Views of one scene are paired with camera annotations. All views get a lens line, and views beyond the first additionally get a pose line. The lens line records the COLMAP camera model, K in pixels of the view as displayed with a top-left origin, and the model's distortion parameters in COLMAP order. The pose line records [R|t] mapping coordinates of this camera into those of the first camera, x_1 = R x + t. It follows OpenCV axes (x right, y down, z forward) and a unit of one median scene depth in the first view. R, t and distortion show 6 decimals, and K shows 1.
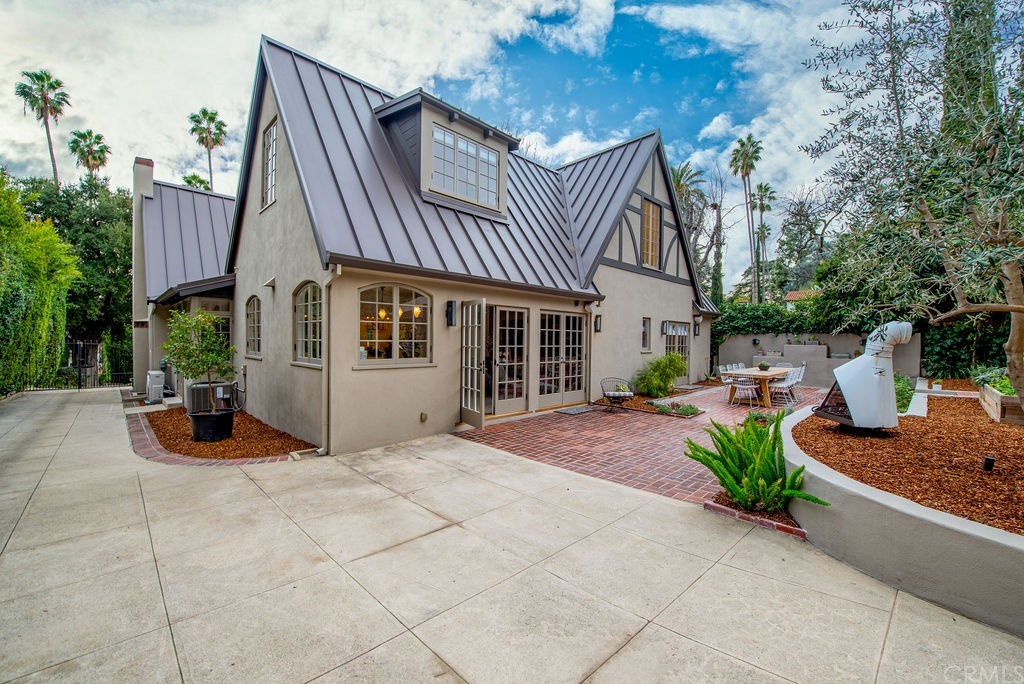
lens RADIAL K [[410.1, 0, 507.9], [0, 410.1, 347.6], [0, 0, 1]] dist [0.008076, -0.000247]
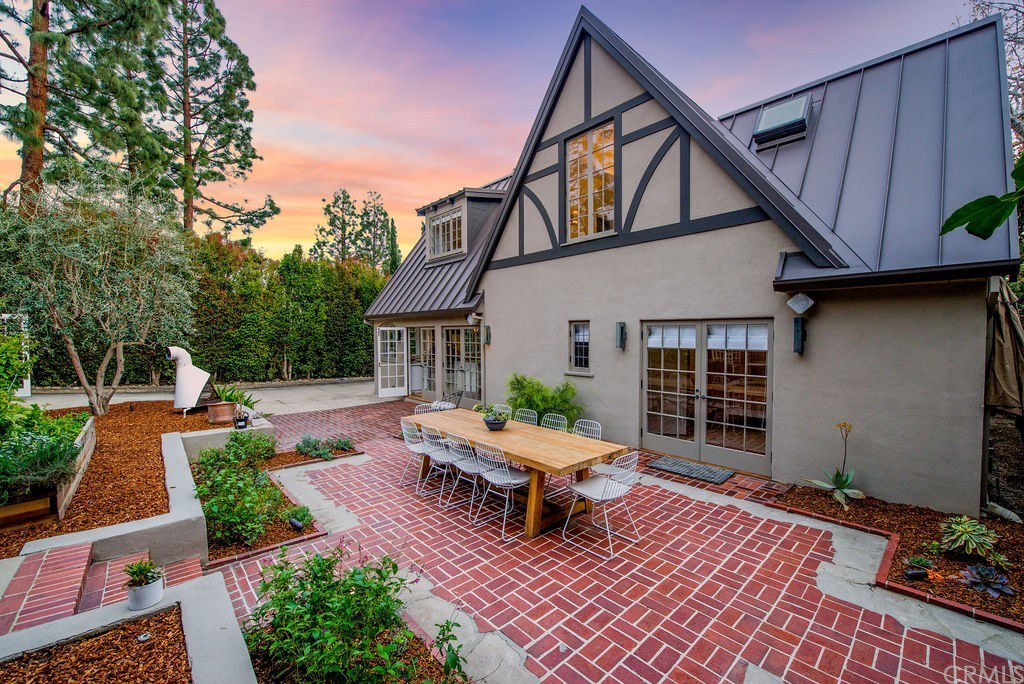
lens RADIAL K [[411.3, 0, 515.1], [0, 411.3, 348.4], [0, 0, 1]] dist [-0.014981, -0.000187]
pose [[-0.032054, 0.026407, -0.999137, 1.937315], [-0.013941, 0.999542, 0.026865, -0.086452], [0.999389, 0.014790, -0.031672, 1.837264]]
